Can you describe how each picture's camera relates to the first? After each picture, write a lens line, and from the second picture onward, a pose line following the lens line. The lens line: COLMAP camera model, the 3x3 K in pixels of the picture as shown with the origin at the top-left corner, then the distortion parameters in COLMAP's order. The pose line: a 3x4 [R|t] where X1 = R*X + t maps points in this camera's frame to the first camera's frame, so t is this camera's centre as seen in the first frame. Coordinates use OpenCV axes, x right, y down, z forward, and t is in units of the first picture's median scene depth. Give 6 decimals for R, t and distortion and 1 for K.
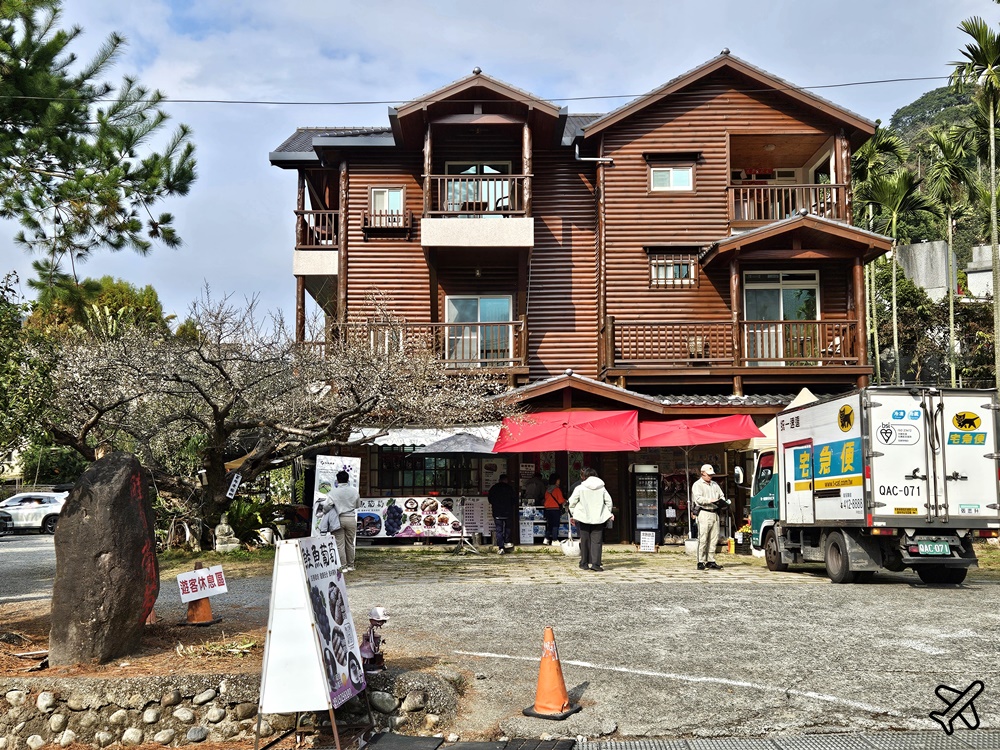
lens RADIAL K [[779.0, 0, 500.0], [0, 779.0, 375.0], [0, 0, 1]] dist [-0.002687, -0.001050]
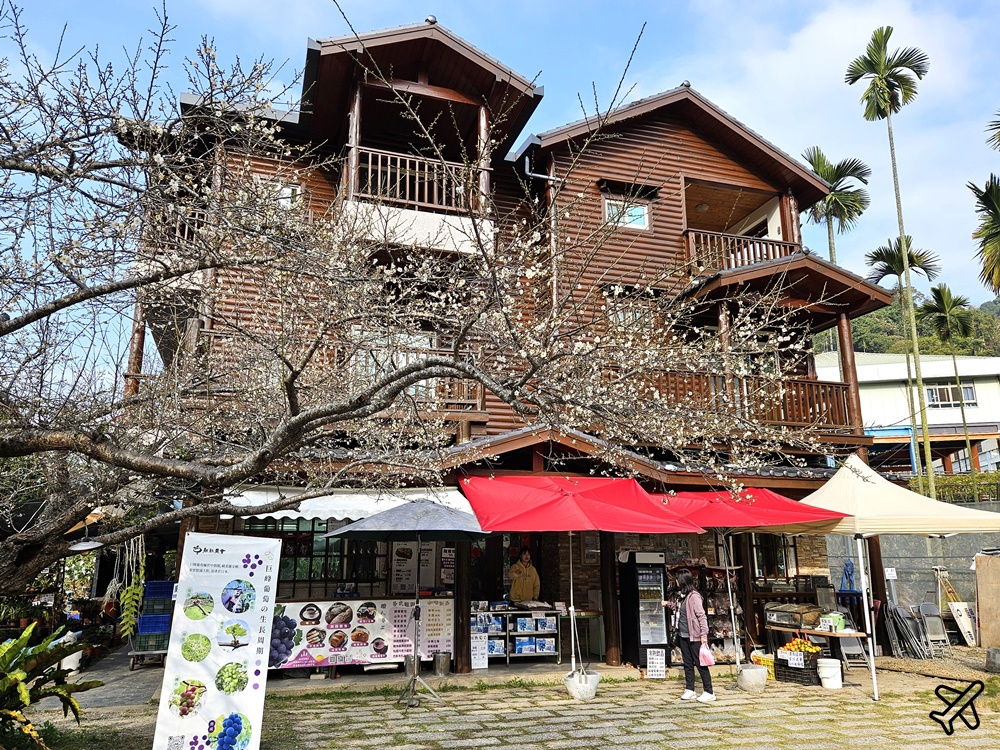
lens RADIAL K [[678.8, 0, 498.4], [0, 678.8, 396.8], [0, 0, 1]] dist [0.041317, 0.000675]
pose [[0.963679, 0.064397, 0.259184, -0.120854], [-0.037797, 0.993611, -0.106340, 0.042001], [-0.264376, 0.092681, 0.959956, 0.395030]]
